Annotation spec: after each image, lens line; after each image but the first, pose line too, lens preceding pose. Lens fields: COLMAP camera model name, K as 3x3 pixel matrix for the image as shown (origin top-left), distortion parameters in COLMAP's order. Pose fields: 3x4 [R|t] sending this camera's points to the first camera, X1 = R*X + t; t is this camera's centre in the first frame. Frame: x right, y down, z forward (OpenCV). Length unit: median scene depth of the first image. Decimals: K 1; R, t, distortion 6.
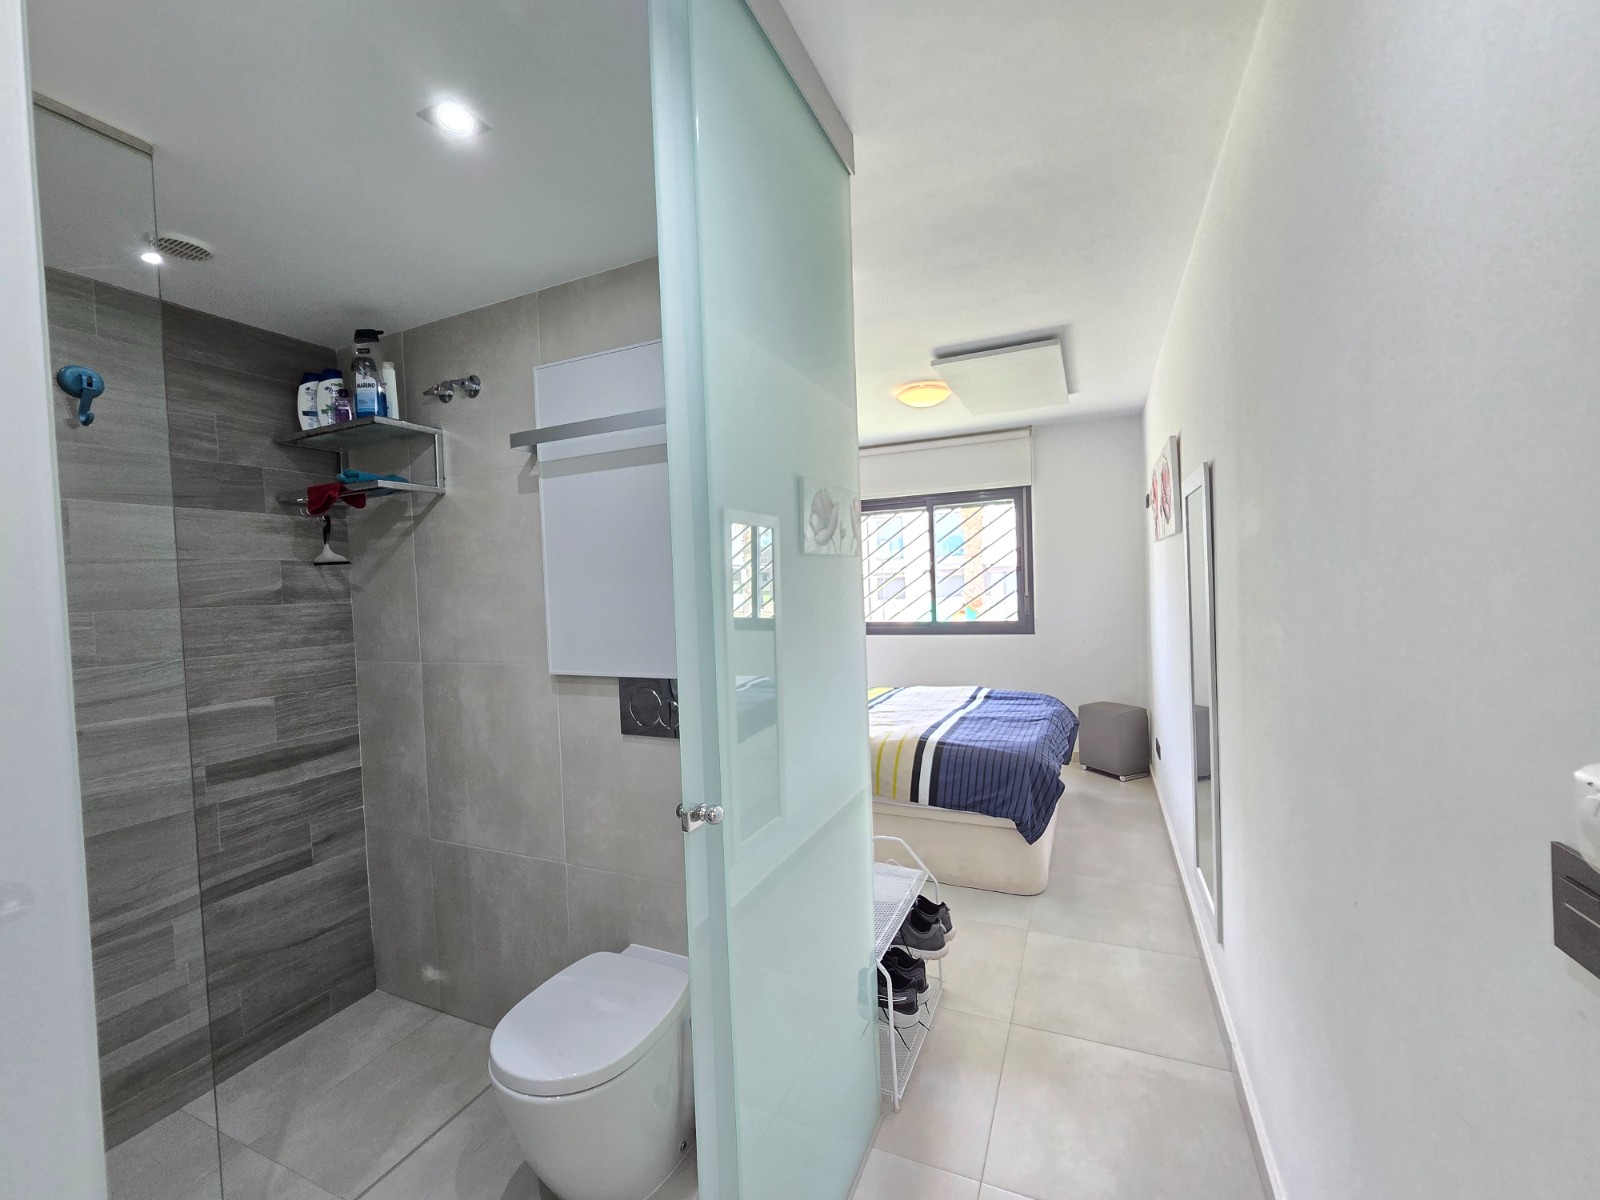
lens RADIAL K [[653.8, 0, 795.7], [0, 653.8, 605.8], [0, 0, 1]] dist [-0.002431, -0.000262]
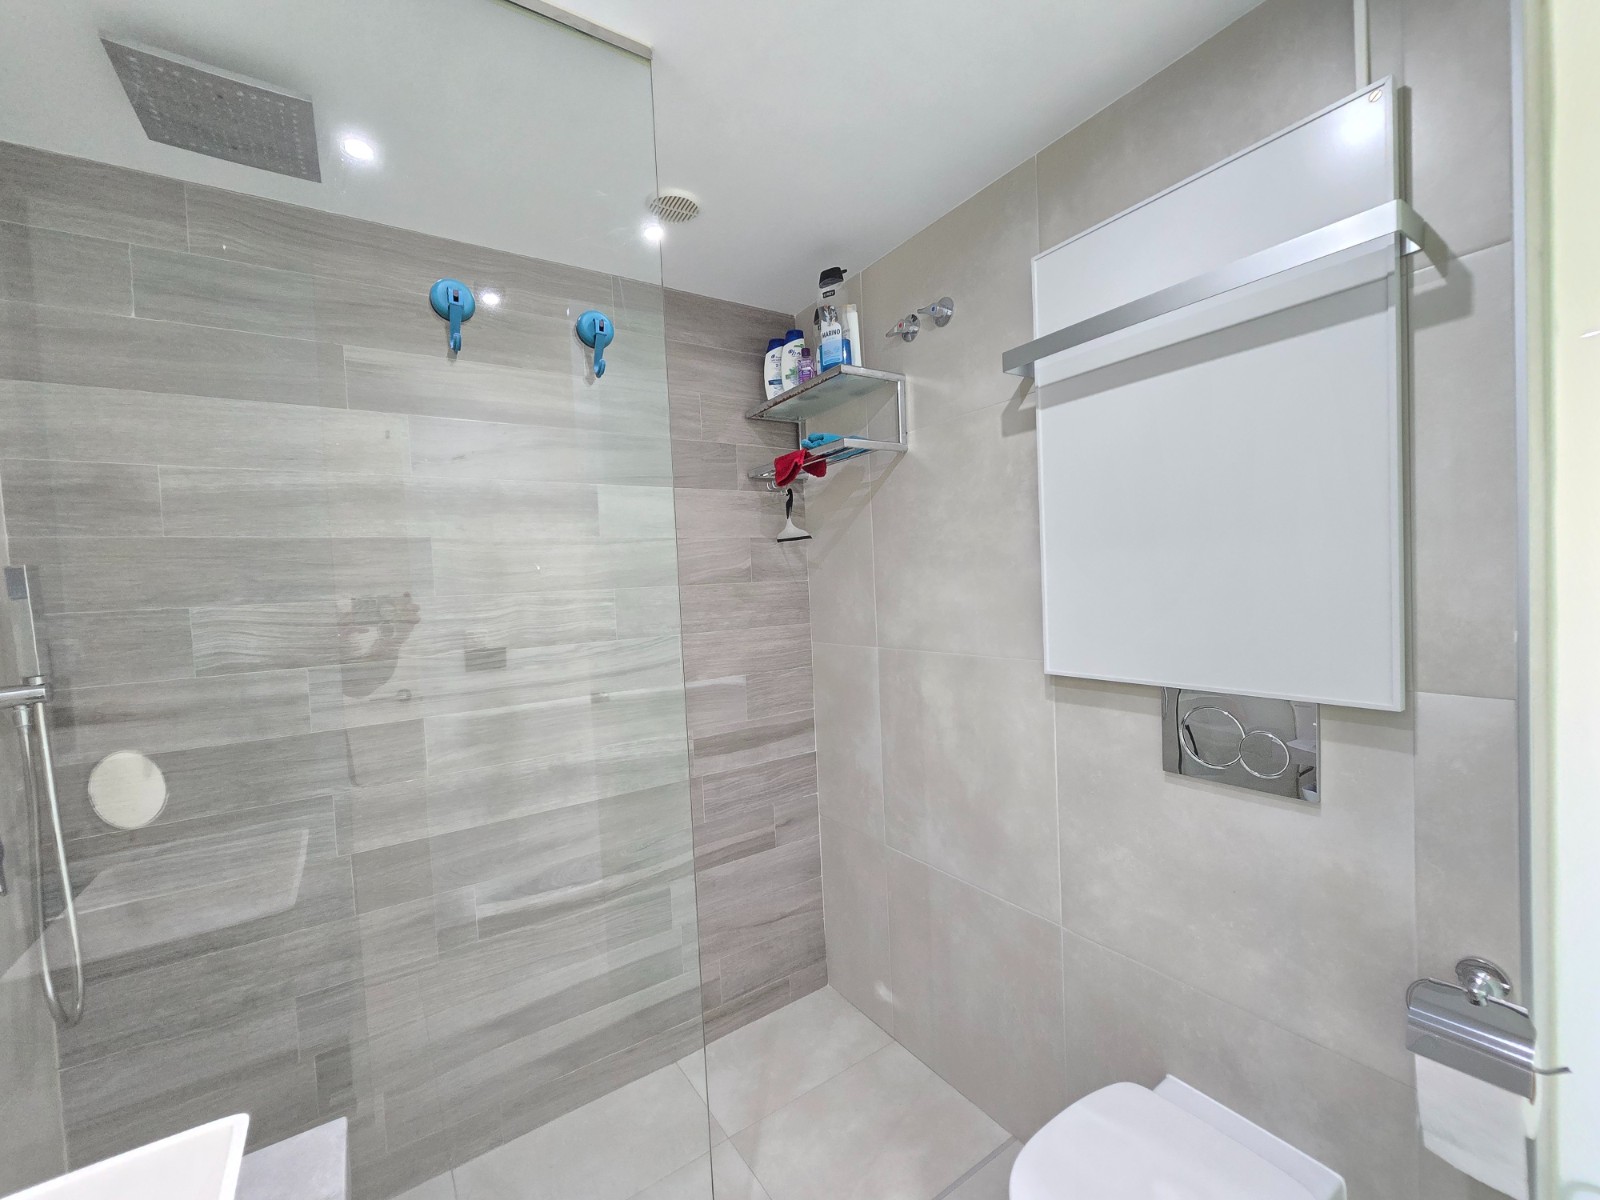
lens RADIAL K [[653.8, 0, 805.0], [0, 653.8, 607.4], [0, 0, 1]] dist [-0.002431, -0.000262]
pose [[0.850877, 0.016415, -0.525108, -0.212794], [-0.001150, 0.999568, 0.029382, 0.006968], [0.525363, -0.024396, 0.850528, 0.215747]]
